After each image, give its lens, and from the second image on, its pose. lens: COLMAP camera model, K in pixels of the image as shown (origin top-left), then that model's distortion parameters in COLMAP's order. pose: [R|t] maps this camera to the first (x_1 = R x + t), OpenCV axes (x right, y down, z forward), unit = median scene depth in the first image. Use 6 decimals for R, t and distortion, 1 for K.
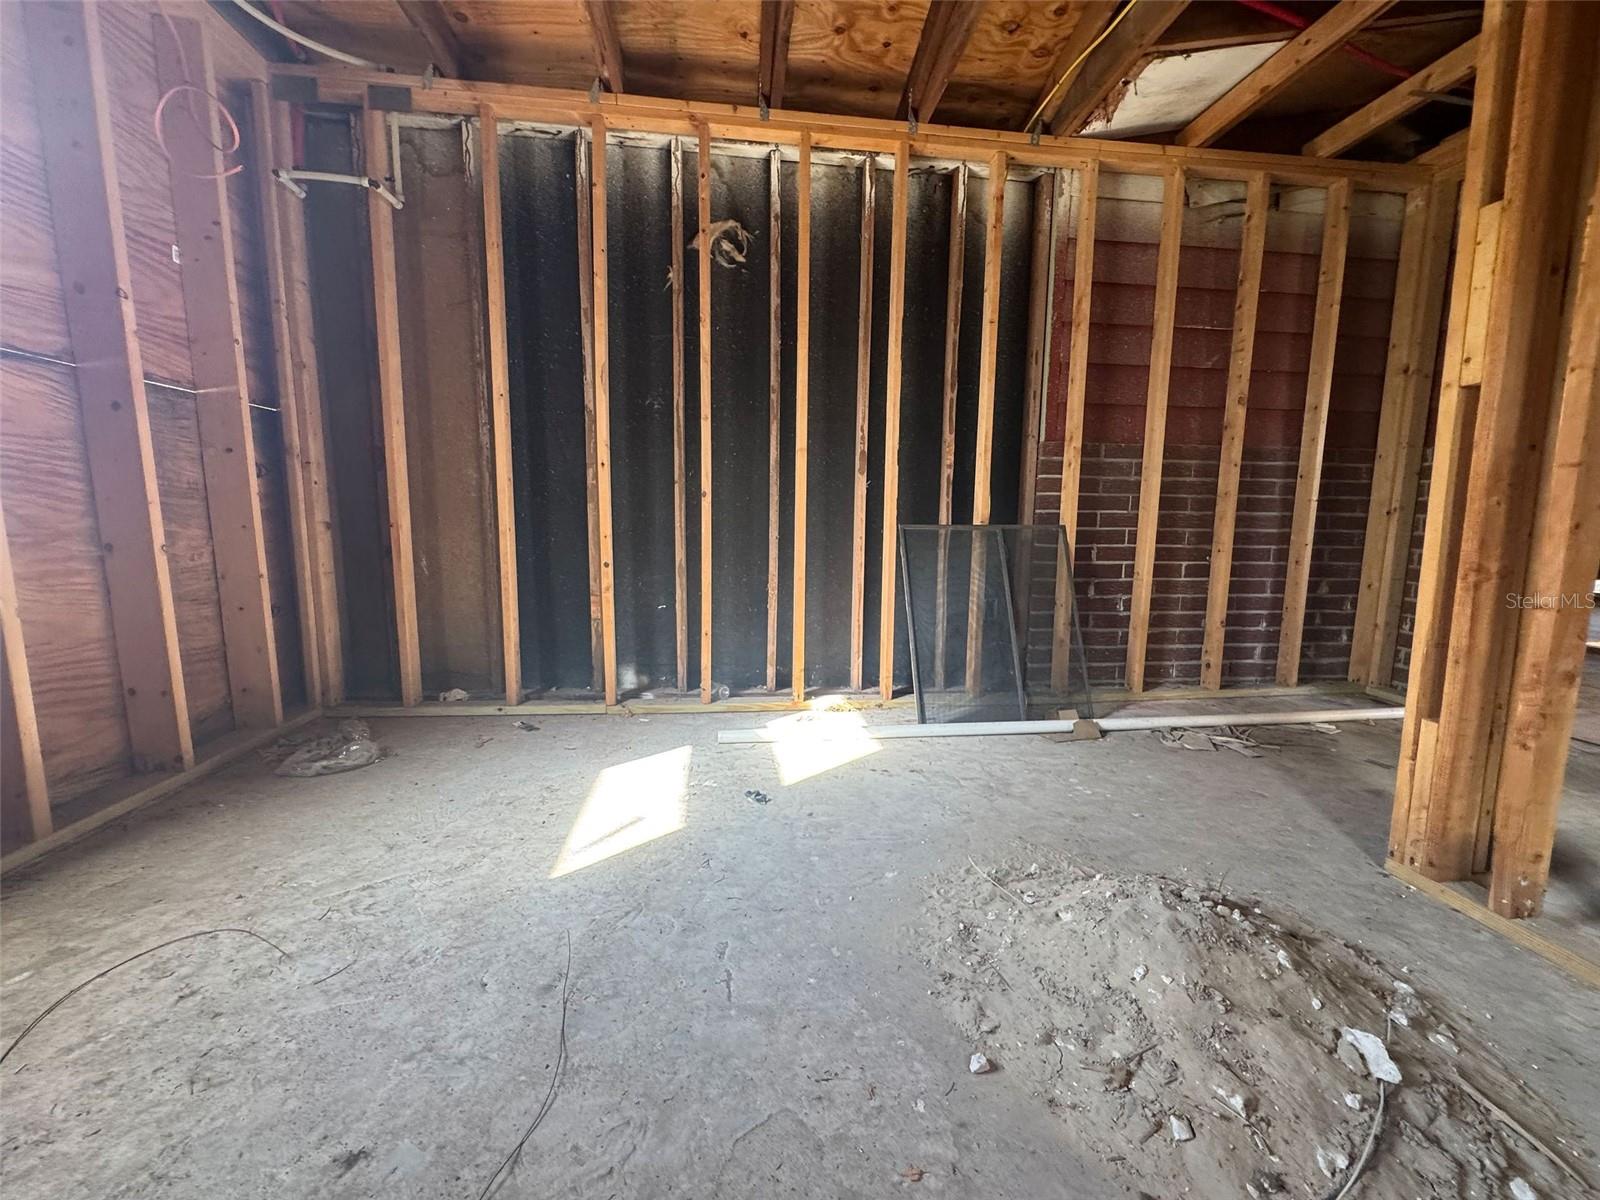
lens RADIAL K [[640.1, 0, 800.0], [0, 640.1, 600.0], [0, 0, 1]] dist [-0.006961, -0.000200]
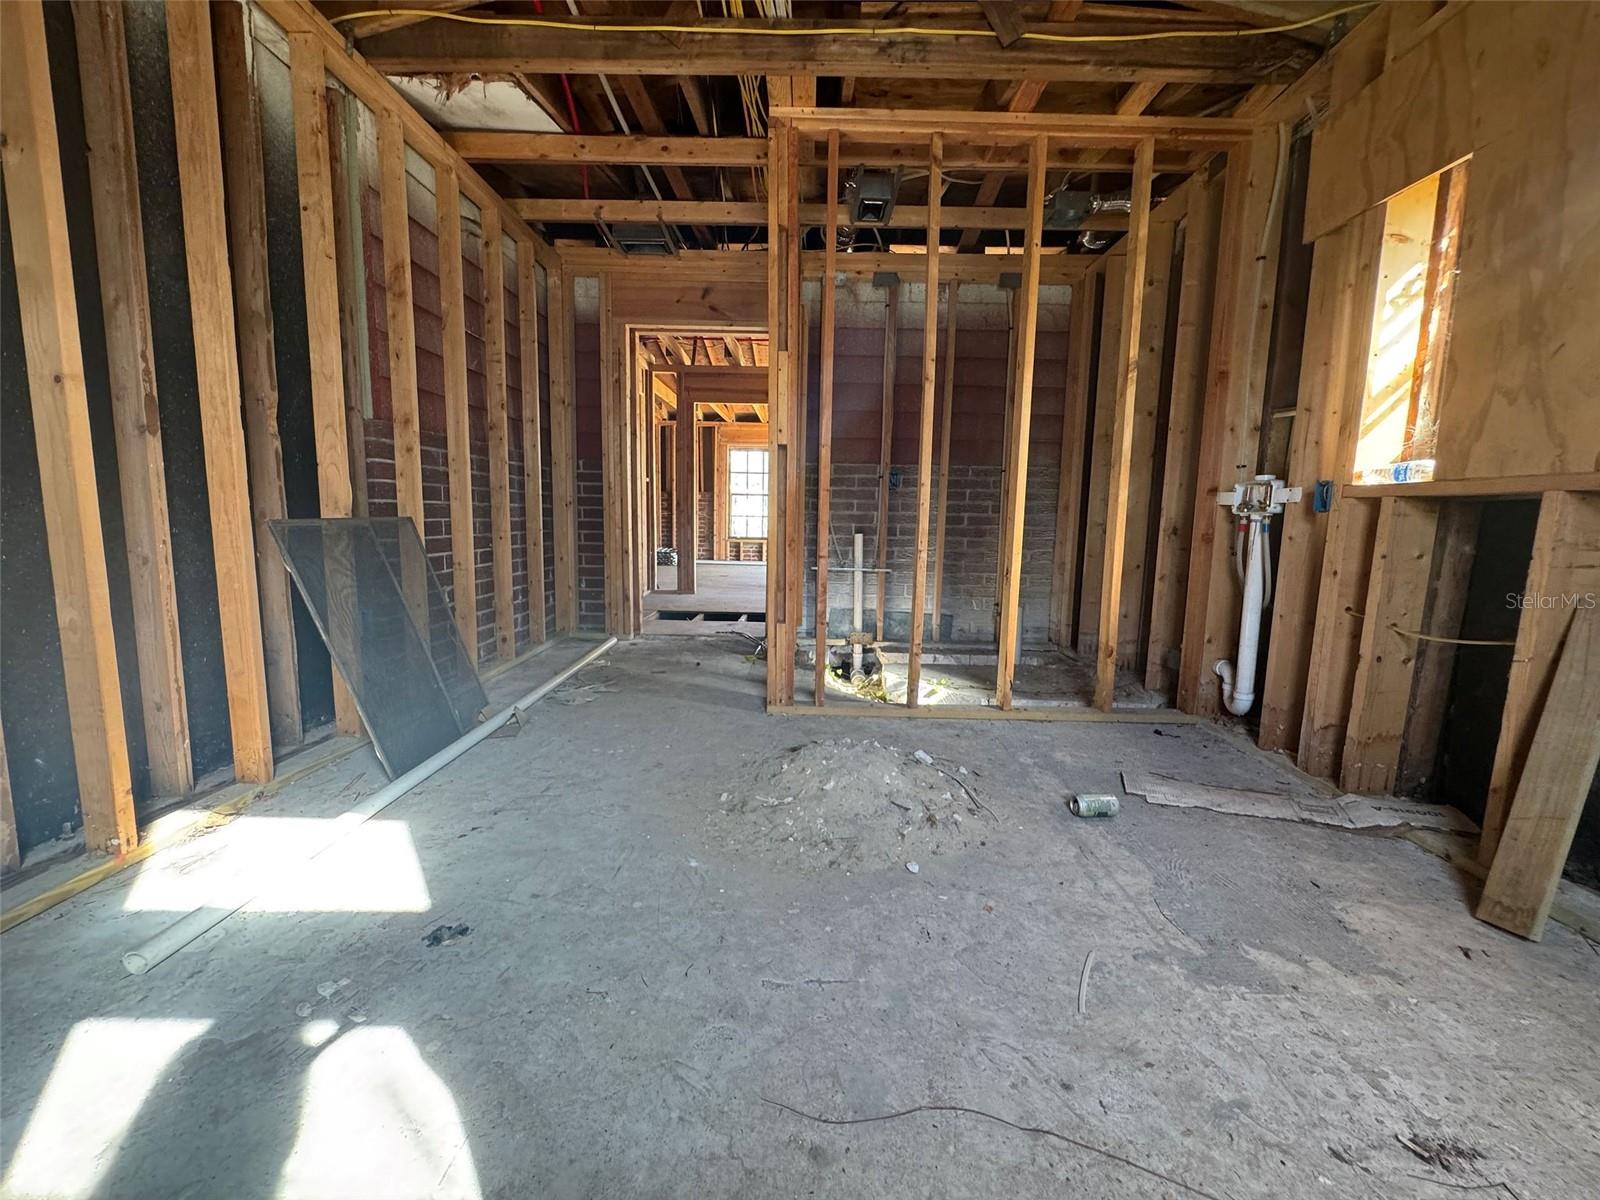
lens RADIAL K [[640.1, 0, 800.0], [0, 640.1, 600.0], [0, 0, 1]] dist [-0.006961, -0.000200]
pose [[0.126509, -0.138207, 0.982290, -0.471862], [0.109791, 0.986113, 0.124605, -0.059905], [-0.985871, 0.092083, 0.139926, 0.383831]]
